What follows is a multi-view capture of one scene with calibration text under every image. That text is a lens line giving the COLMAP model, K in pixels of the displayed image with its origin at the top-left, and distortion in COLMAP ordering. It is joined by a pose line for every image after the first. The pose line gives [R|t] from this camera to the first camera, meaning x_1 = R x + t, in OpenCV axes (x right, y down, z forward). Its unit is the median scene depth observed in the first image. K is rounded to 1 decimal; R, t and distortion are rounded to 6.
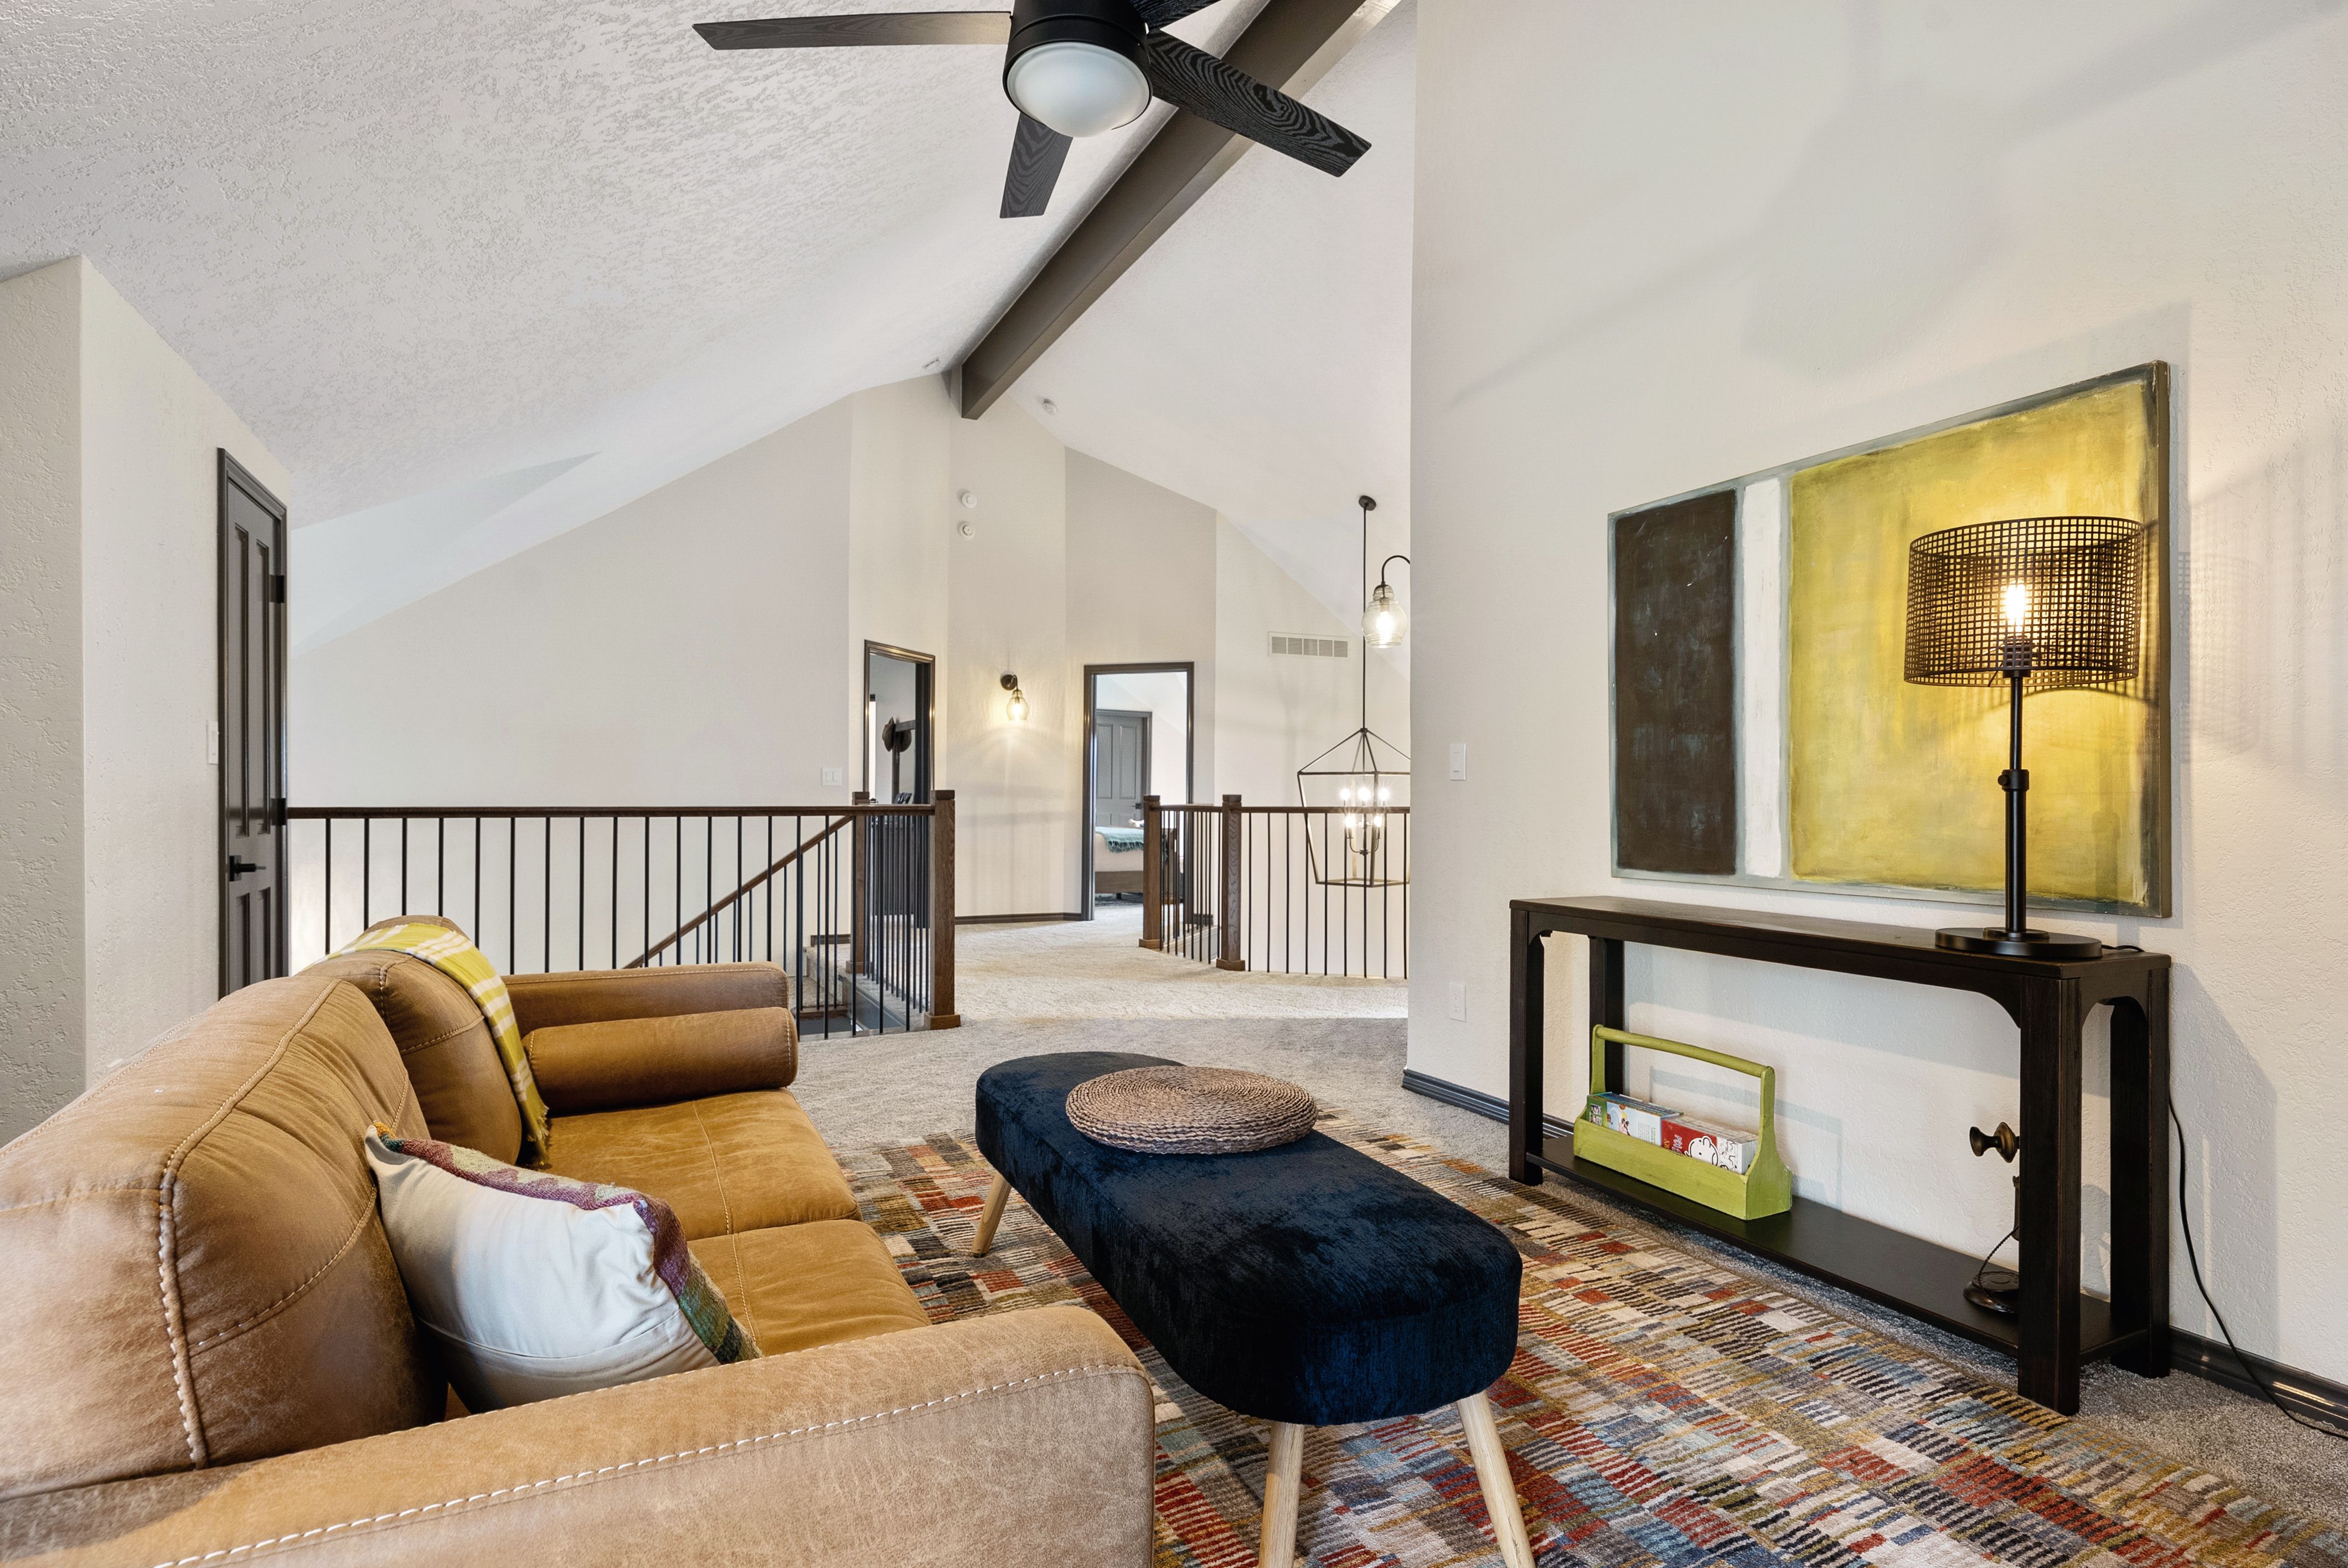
lens RADIAL K [[1199.4, 0, 1170.5], [0, 1199.4, 785.8], [0, 0, 1]] dist [0.000777, 0.000065]
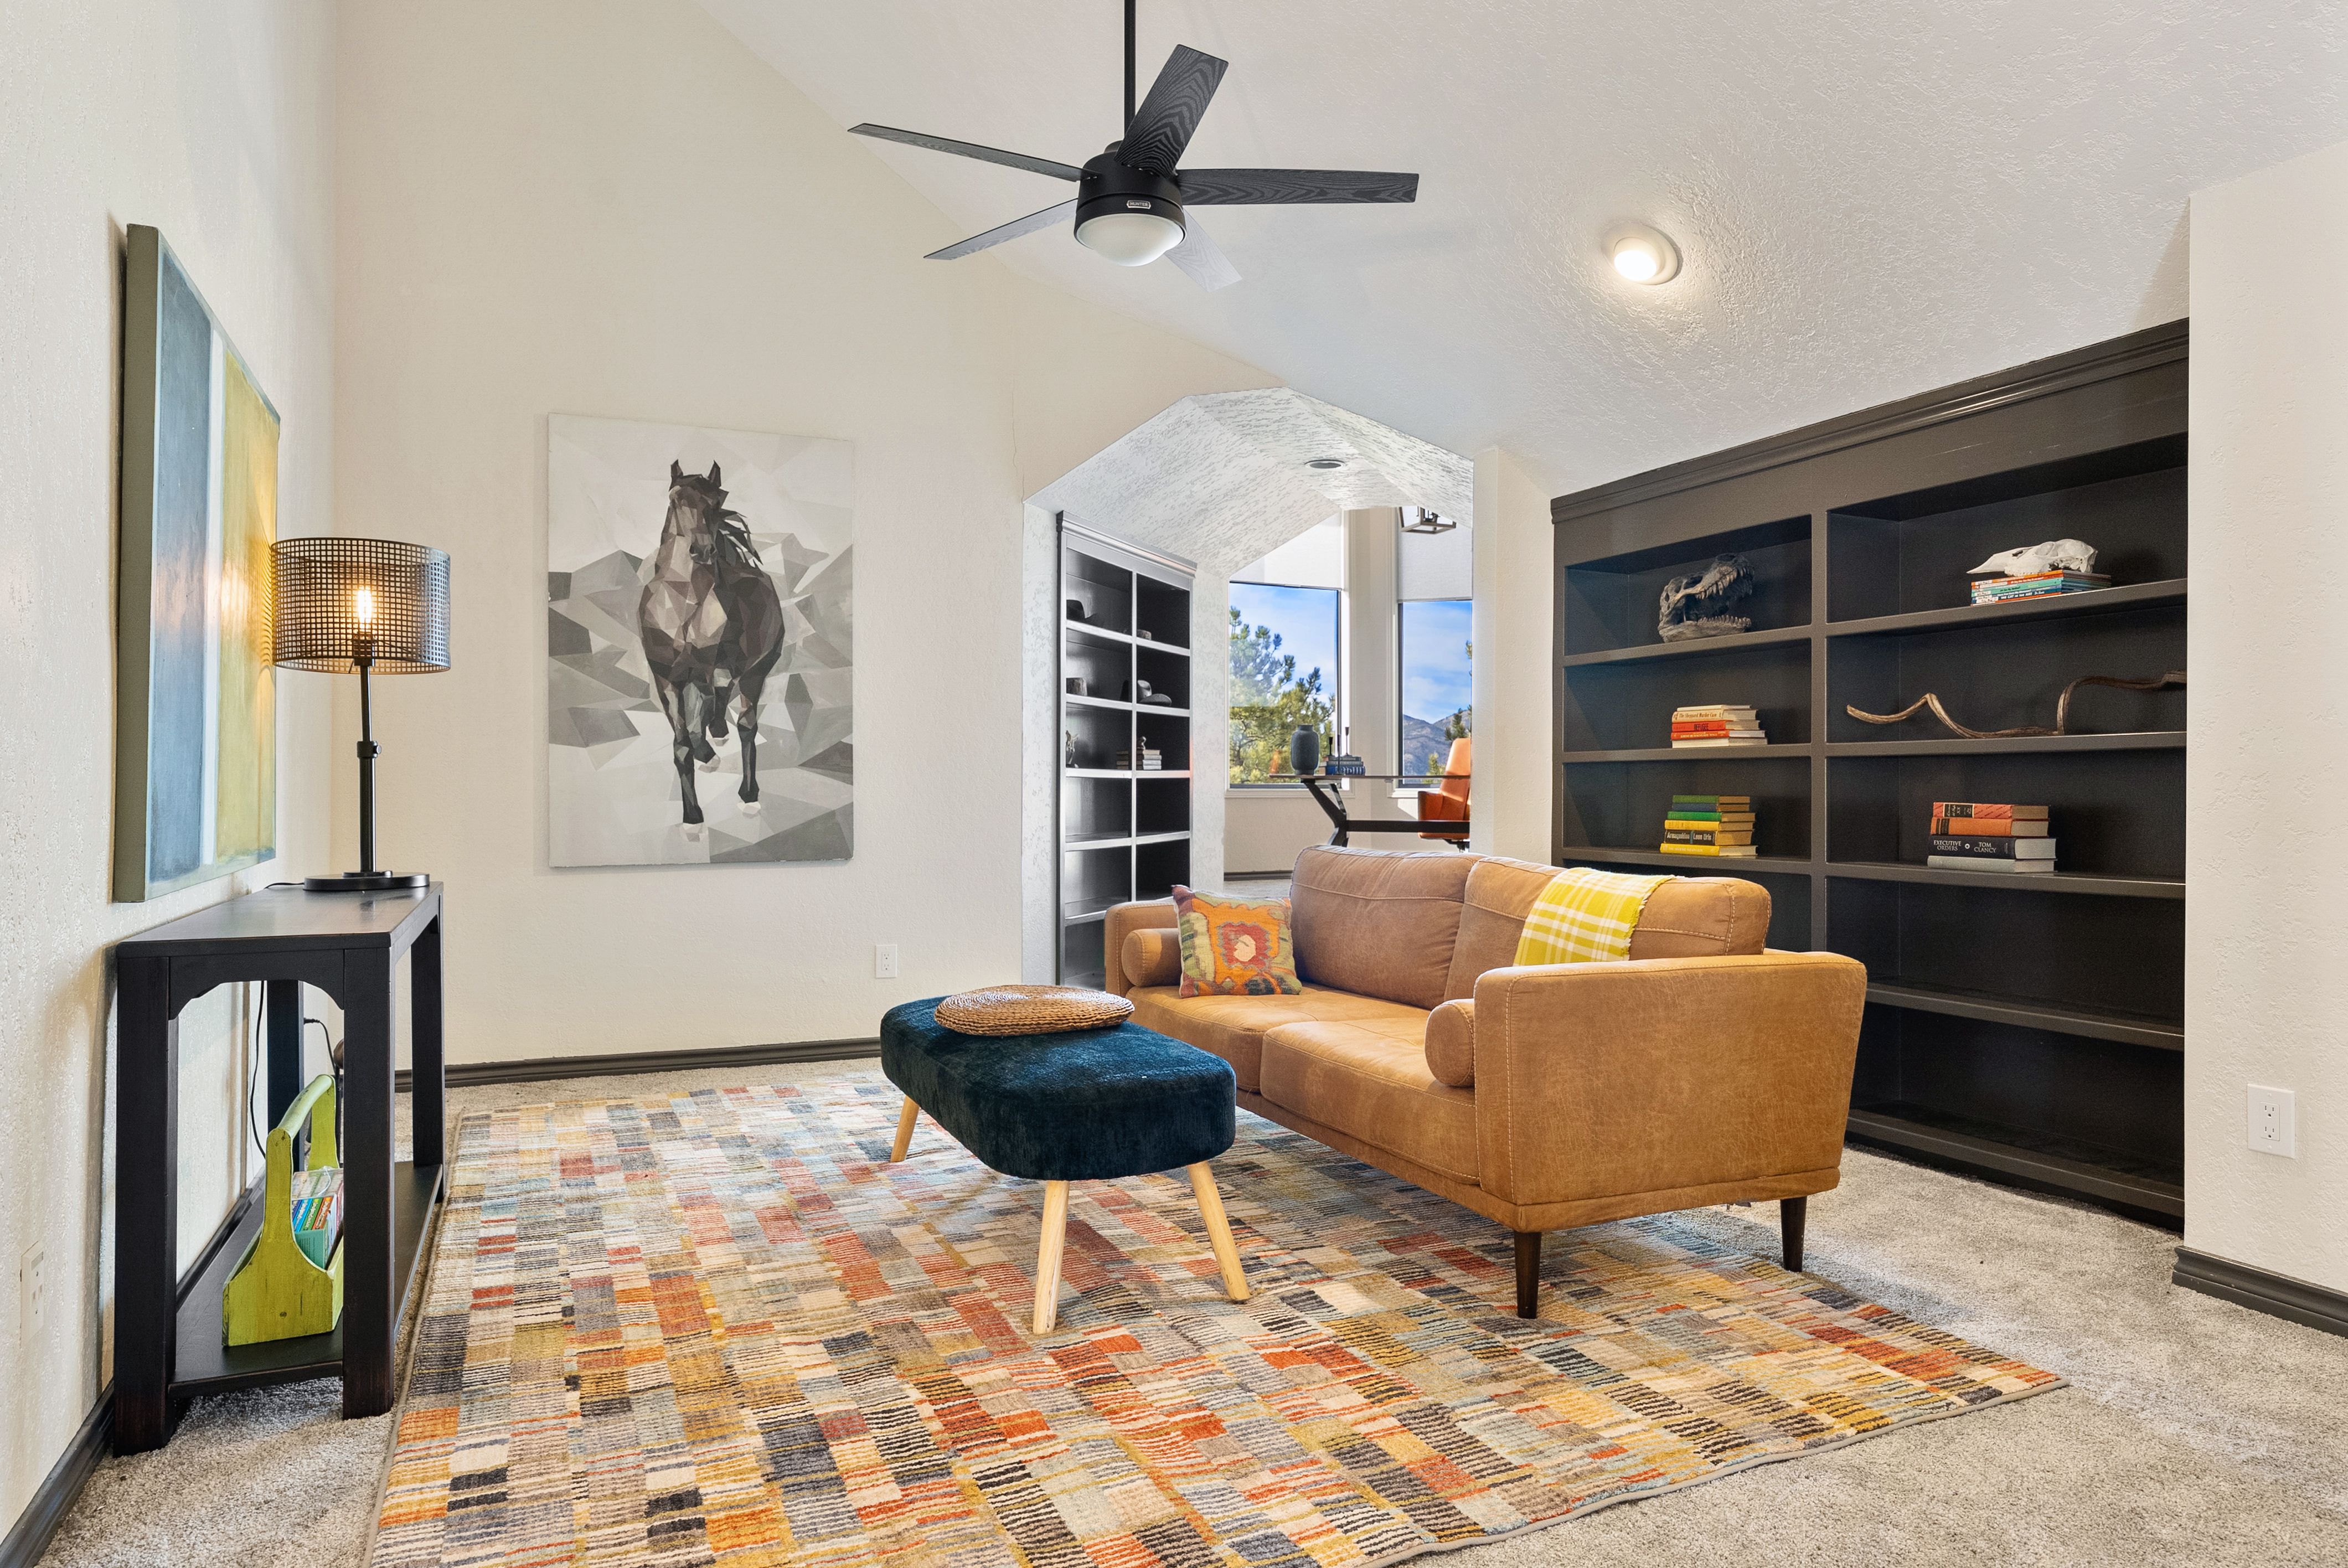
lens RADIAL K [[1461.7, 0, 1177.3], [0, 1461.7, 783.8], [0, 0, 1]] dist [0.001021, 0.000126]
pose [[-0.999379, -0.006448, 0.034647, -0.157018], [-0.006701, 0.999952, -0.007184, 0.031235], [-0.034599, -0.007411, -0.999374, 2.166293]]
